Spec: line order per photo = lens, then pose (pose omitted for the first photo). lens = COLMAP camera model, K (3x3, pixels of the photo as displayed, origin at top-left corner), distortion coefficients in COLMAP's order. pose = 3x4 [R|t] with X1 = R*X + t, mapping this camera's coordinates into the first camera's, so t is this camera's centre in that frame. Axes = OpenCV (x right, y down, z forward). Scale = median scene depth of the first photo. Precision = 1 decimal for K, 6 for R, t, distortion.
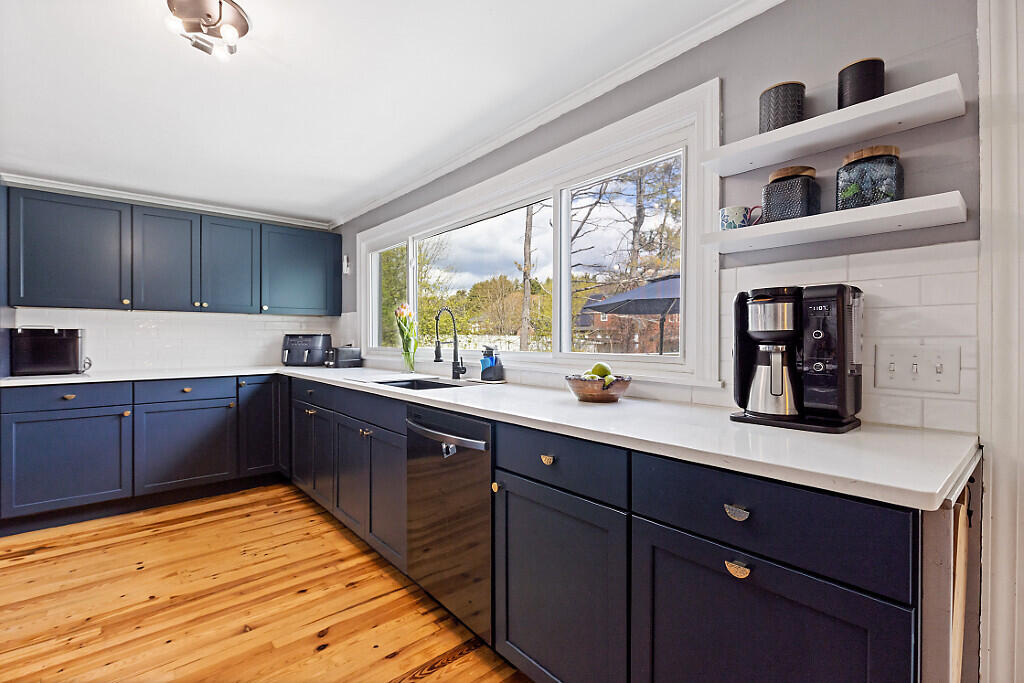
lens RADIAL K [[464.4, 0, 502.0], [0, 464.4, 341.4], [0, 0, 1]] dist [0.007968, -0.002715]
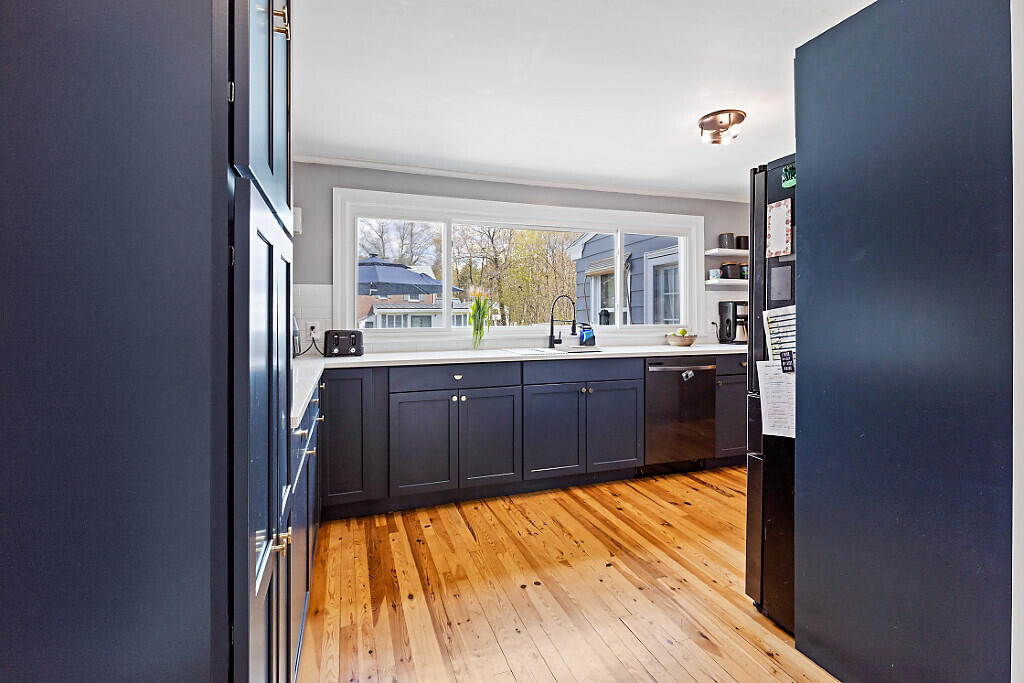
lens RADIAL K [[464.4, 0, 513.1], [0, 464.4, 309.4], [0, 0, 1]] dist [0.007968, -0.002715]
pose [[0.357915, 0.010421, 0.933696, -1.688464], [0.007905, 0.999868, -0.014190, -0.015959], [-0.933721, 0.012460, 0.357786, 0.759367]]
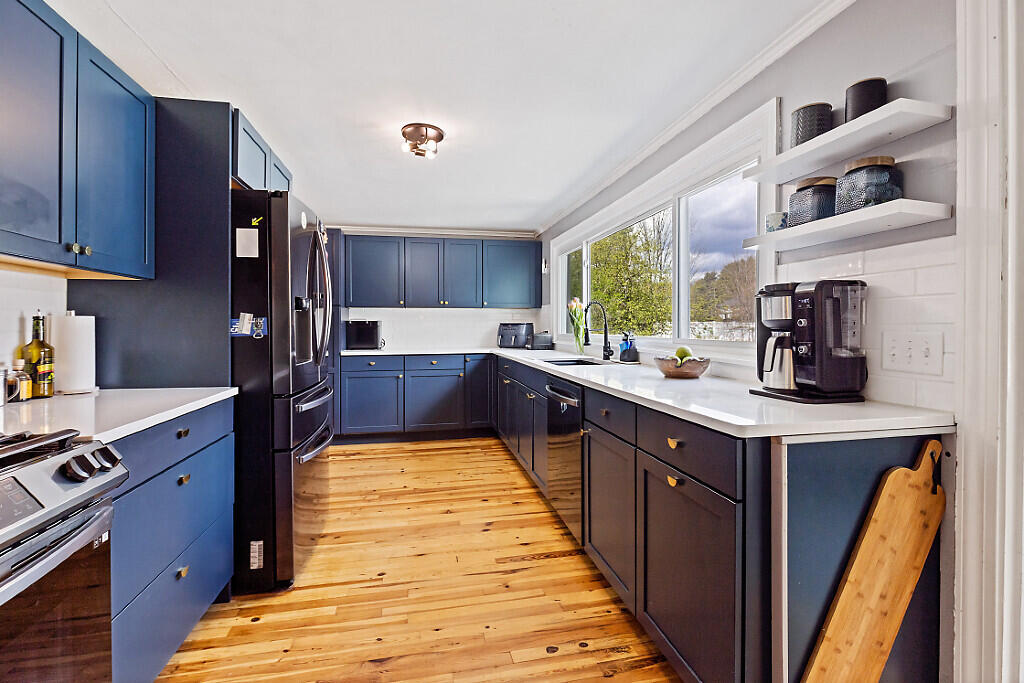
lens RADIAL K [[464.4, 0, 505.6], [0, 464.4, 329.9], [0, 0, 1]] dist [0.007968, -0.002715]
pose [[0.876862, 0.000544, -0.480742, 0.308427], [0.000439, 0.999998, 0.001932, 0.000905], [0.480742, -0.001905, 0.876860, -0.229425]]
